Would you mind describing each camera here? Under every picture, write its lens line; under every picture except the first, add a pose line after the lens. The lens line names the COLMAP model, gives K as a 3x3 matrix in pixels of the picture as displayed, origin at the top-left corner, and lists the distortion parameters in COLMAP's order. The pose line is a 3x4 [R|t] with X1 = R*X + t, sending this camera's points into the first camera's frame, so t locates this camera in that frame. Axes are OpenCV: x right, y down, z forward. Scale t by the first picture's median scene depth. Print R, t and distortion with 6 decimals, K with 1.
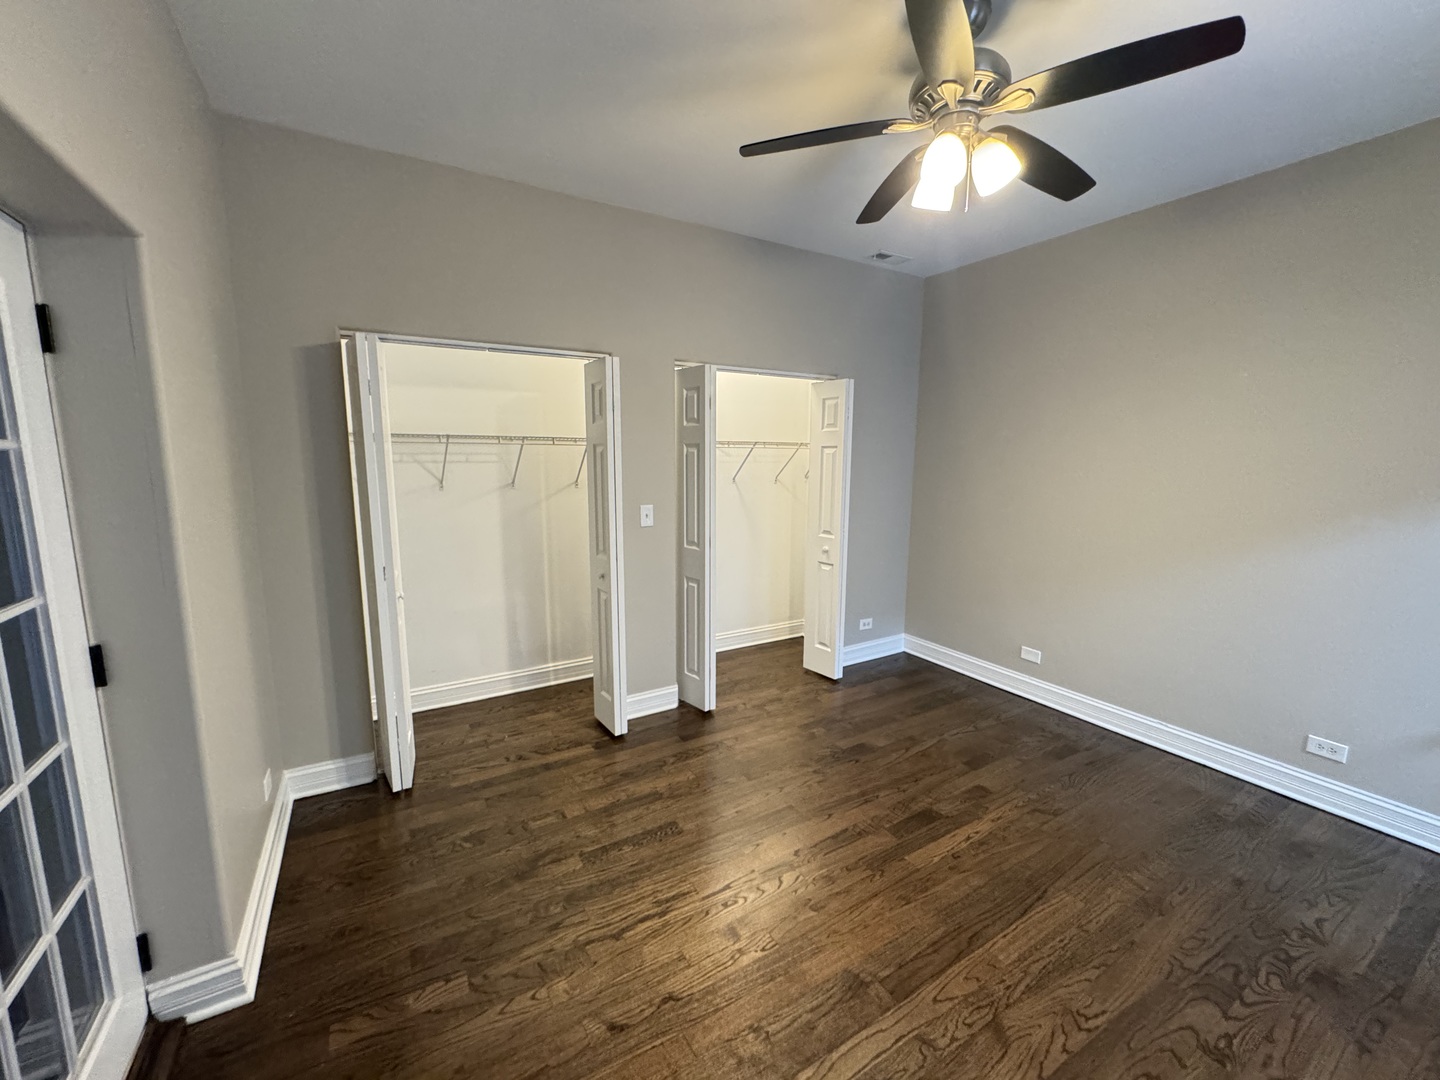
lens RADIAL K [[577.0, 0, 725.5], [0, 577.0, 539.8], [0, 0, 1]] dist [-0.003488, -0.000132]
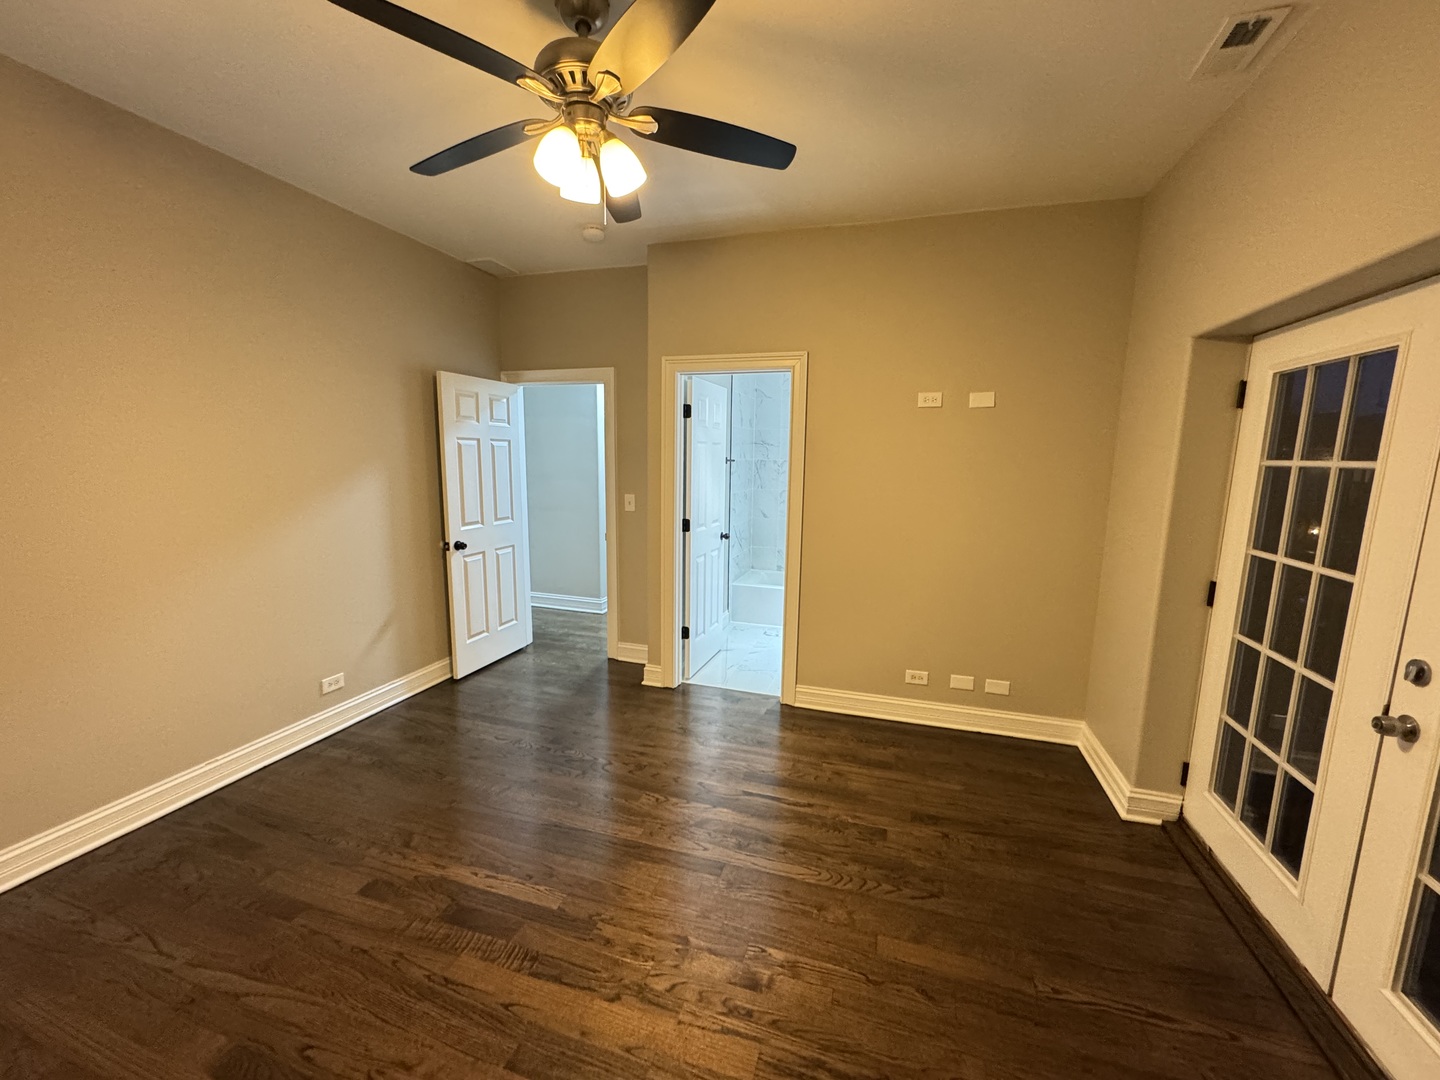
lens RADIAL K [[577.0, 0, 715.6], [0, 577.0, 543.2], [0, 0, 1]] dist [-0.003488, -0.000132]
pose [[-0.659237, -0.128706, 0.740838, -0.408813], [0.086524, 0.965713, 0.244768, -0.173276], [-0.746940, 0.225460, -0.625498, 1.178332]]
